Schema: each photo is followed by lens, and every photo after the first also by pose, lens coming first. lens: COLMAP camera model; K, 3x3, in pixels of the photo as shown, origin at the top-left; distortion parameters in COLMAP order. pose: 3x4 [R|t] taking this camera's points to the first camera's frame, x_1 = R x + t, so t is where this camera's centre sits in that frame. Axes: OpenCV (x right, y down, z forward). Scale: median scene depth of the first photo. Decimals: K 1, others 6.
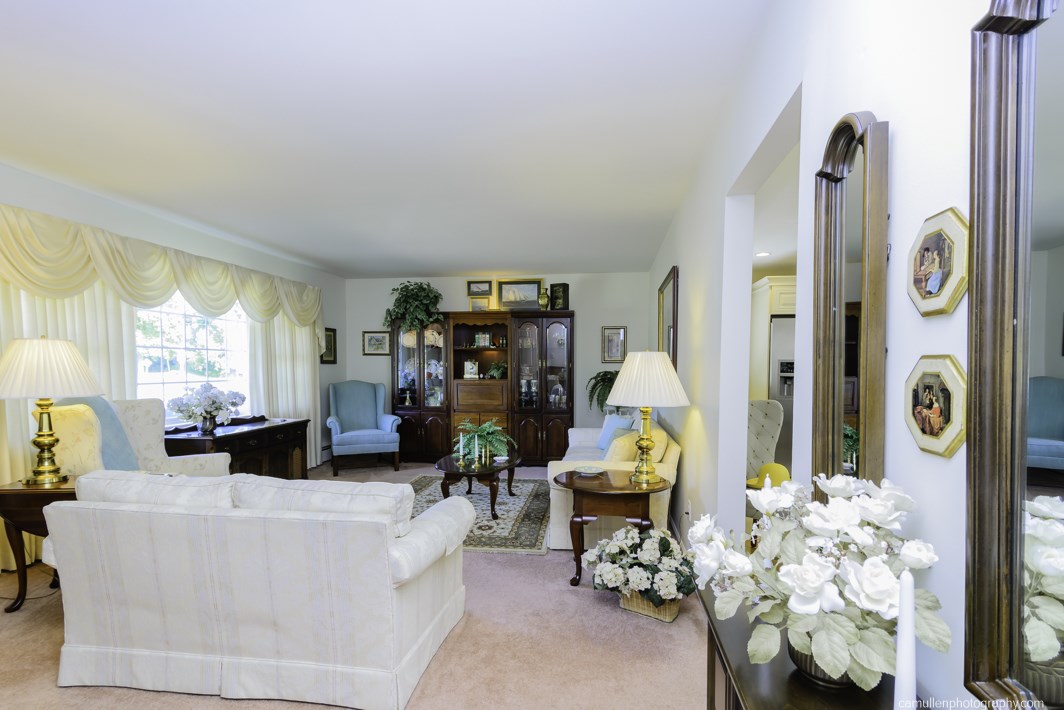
lens RADIAL K [[509.9, 0, 509.8], [0, 509.9, 374.2], [0, 0, 1]] dist [0.009293, -0.000177]
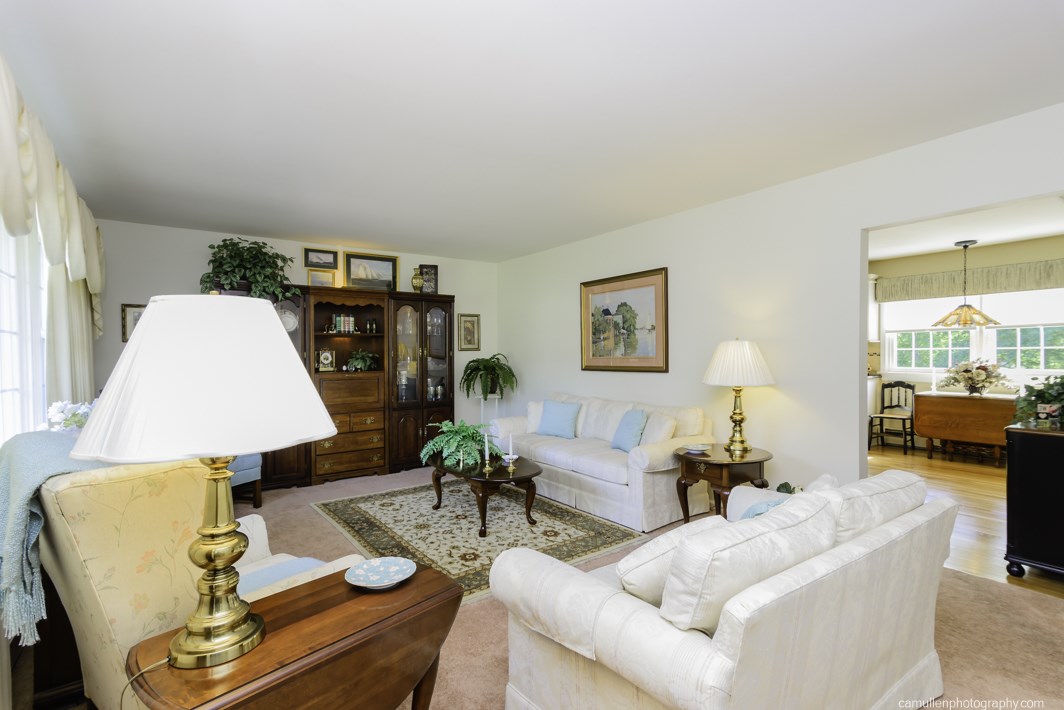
lens RADIAL K [[509.9, 0, 532.6], [0, 509.9, 356.4], [0, 0, 1]] dist [0.009293, -0.000177]
pose [[0.725289, -0.012983, 0.688322, -0.397702], [0.019110, 0.999817, -0.001279, -0.008319], [-0.688180, 0.014082, 0.725404, 0.204101]]
